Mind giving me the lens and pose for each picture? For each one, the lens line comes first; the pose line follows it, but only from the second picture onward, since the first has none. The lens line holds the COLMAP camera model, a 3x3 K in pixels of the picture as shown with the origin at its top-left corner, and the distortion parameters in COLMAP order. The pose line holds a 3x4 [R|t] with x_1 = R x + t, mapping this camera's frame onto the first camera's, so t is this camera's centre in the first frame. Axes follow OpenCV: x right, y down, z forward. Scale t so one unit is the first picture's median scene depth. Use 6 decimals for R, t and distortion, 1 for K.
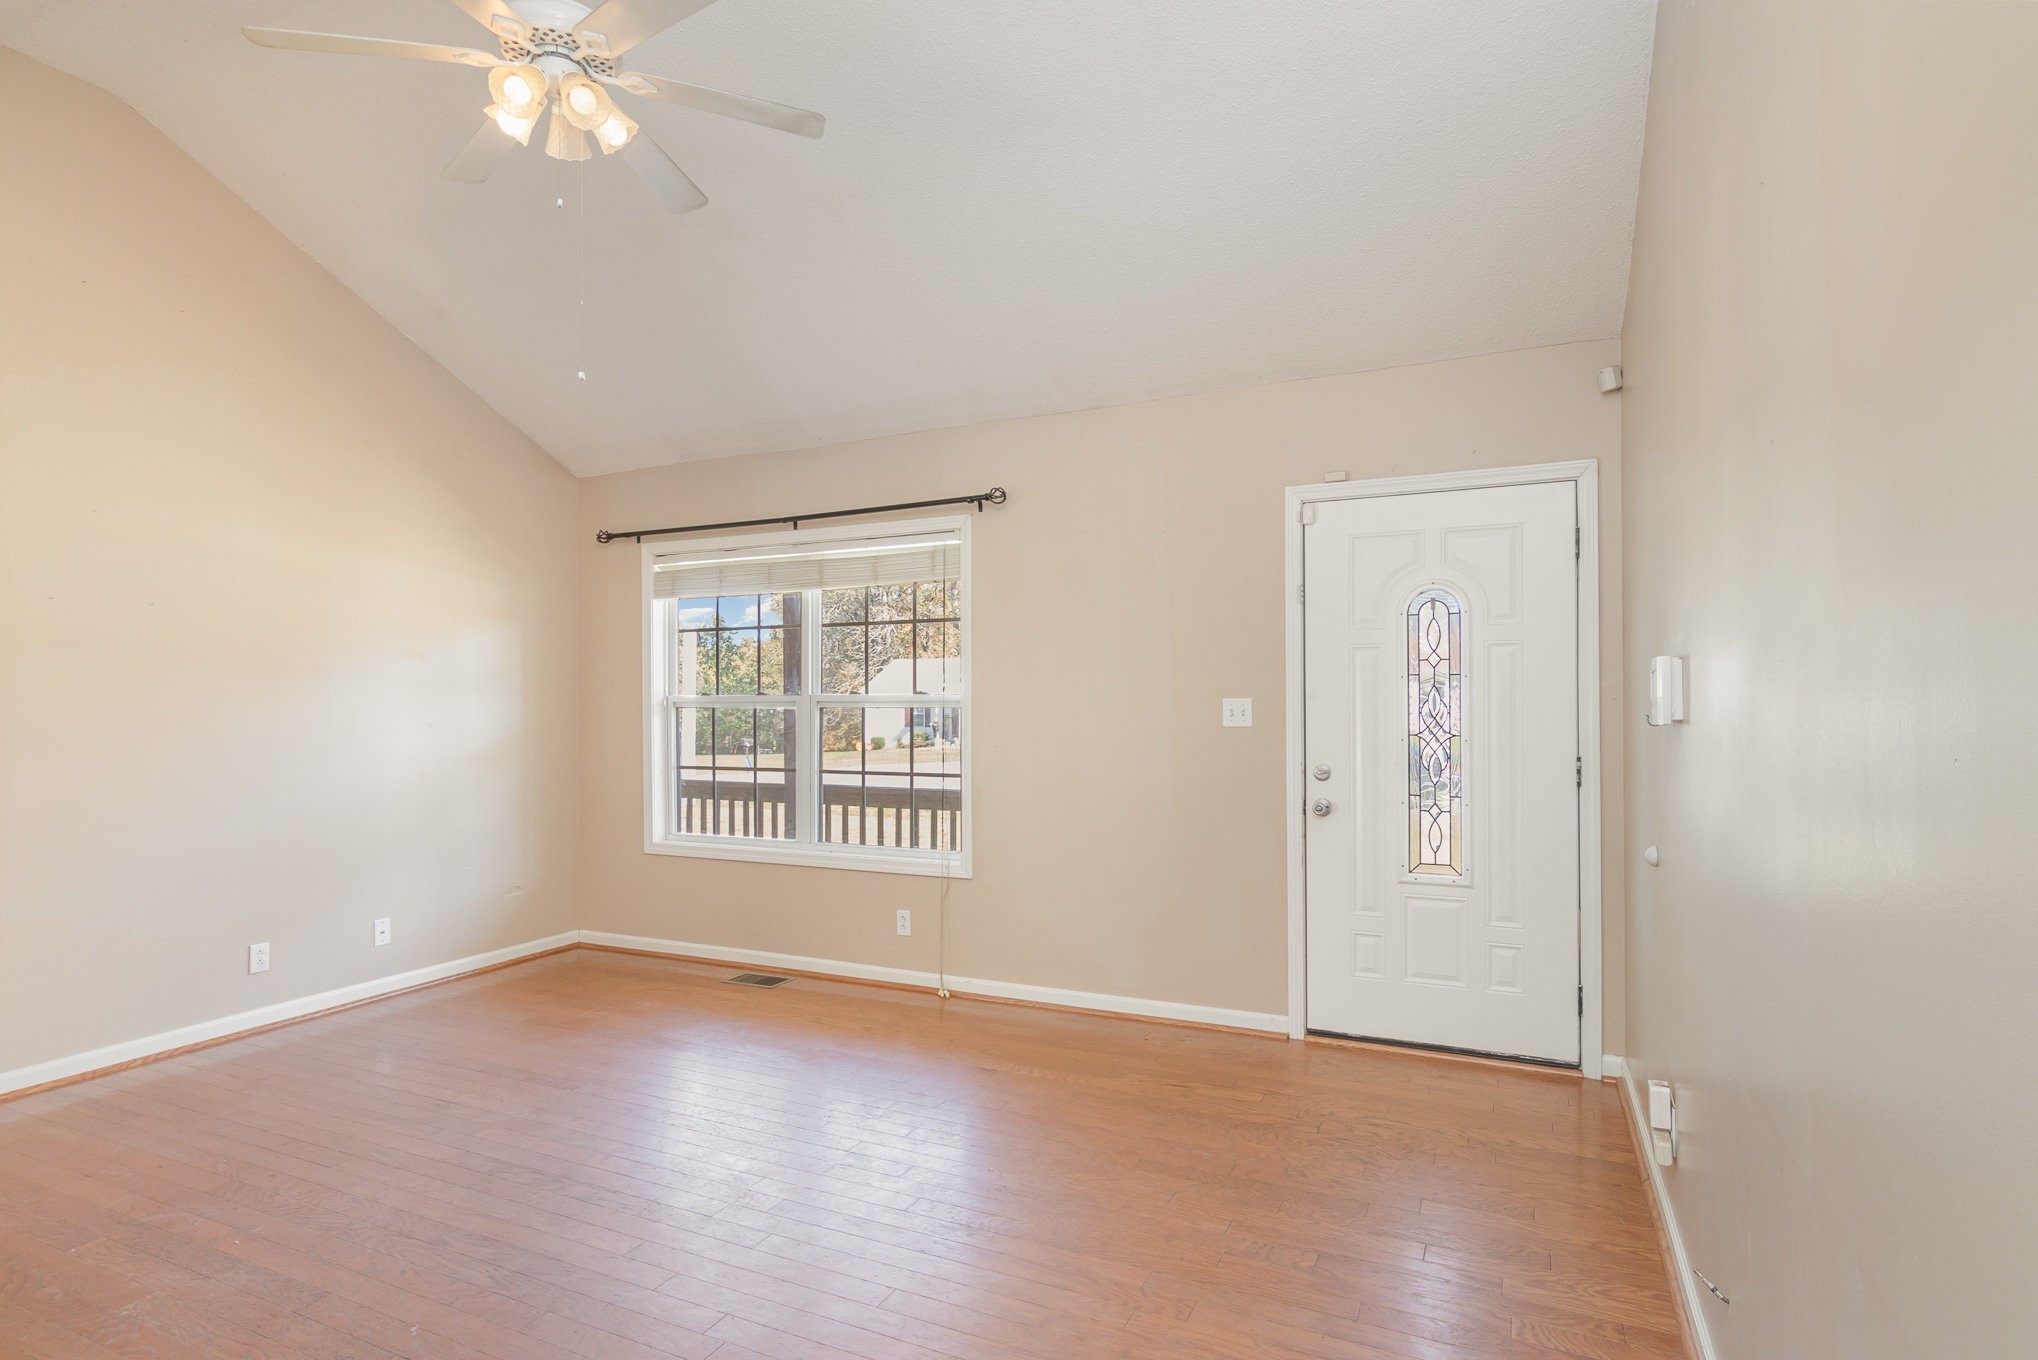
lens RADIAL K [[1077.4, 0, 970.9], [0, 1077.4, 685.0], [0, 0, 1]] dist [-0.001947, -0.000387]
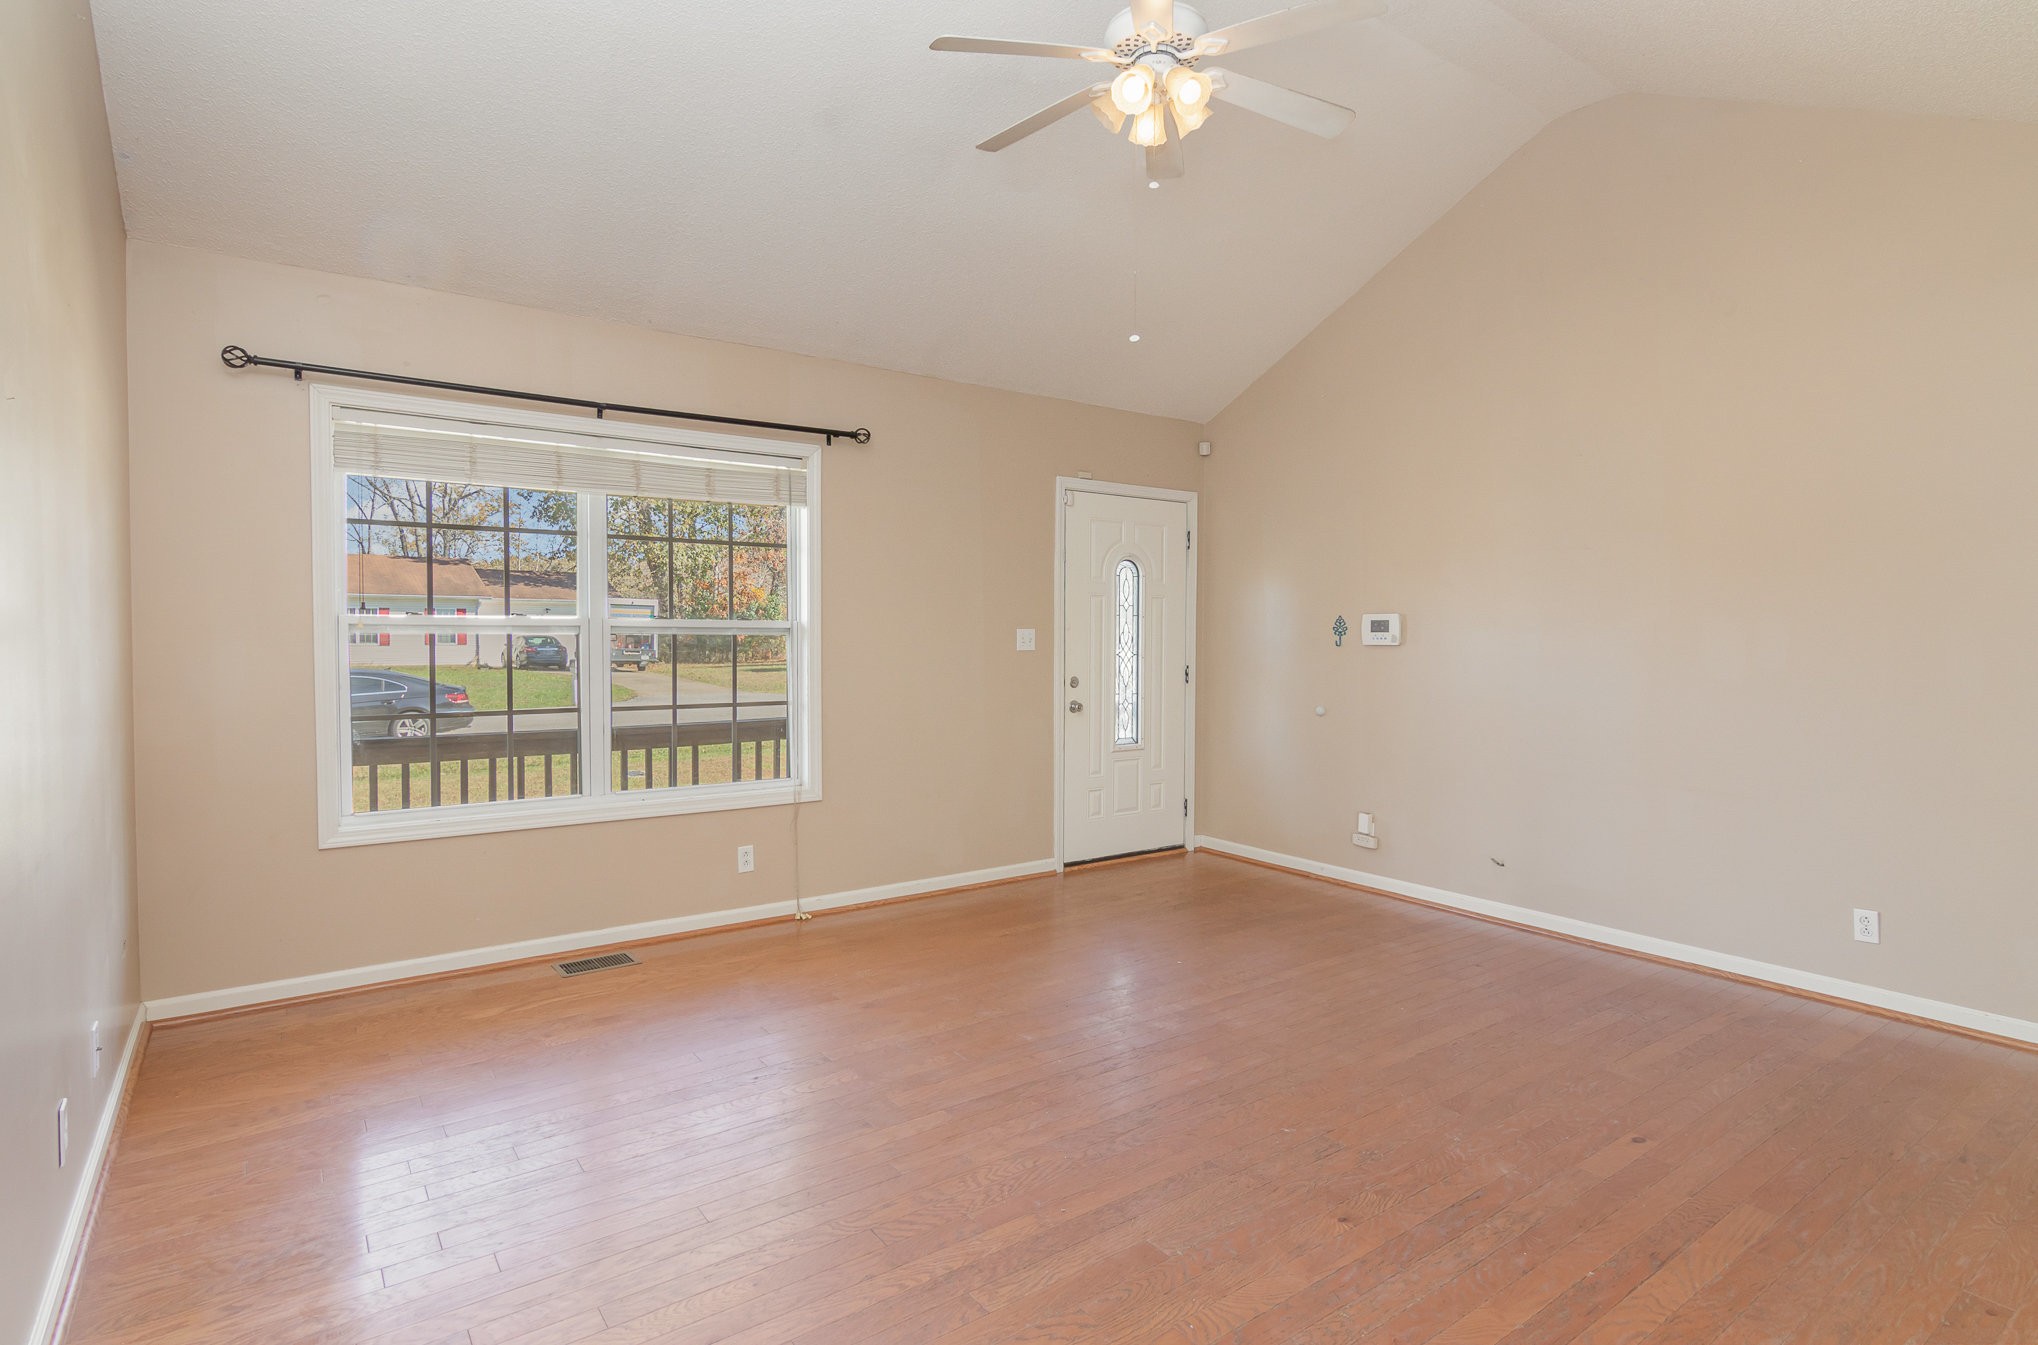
lens RADIAL K [[1038.9, 0, 1019.0], [0, 1038.9, 672.5], [0, 0, 1]] dist [-0.002416, -0.000008]
pose [[0.455967, -0.025810, 0.889623, -0.772040], [-0.018498, 0.999089, 0.038467, 0.014193], [-0.889805, -0.033996, 0.455074, 0.367716]]
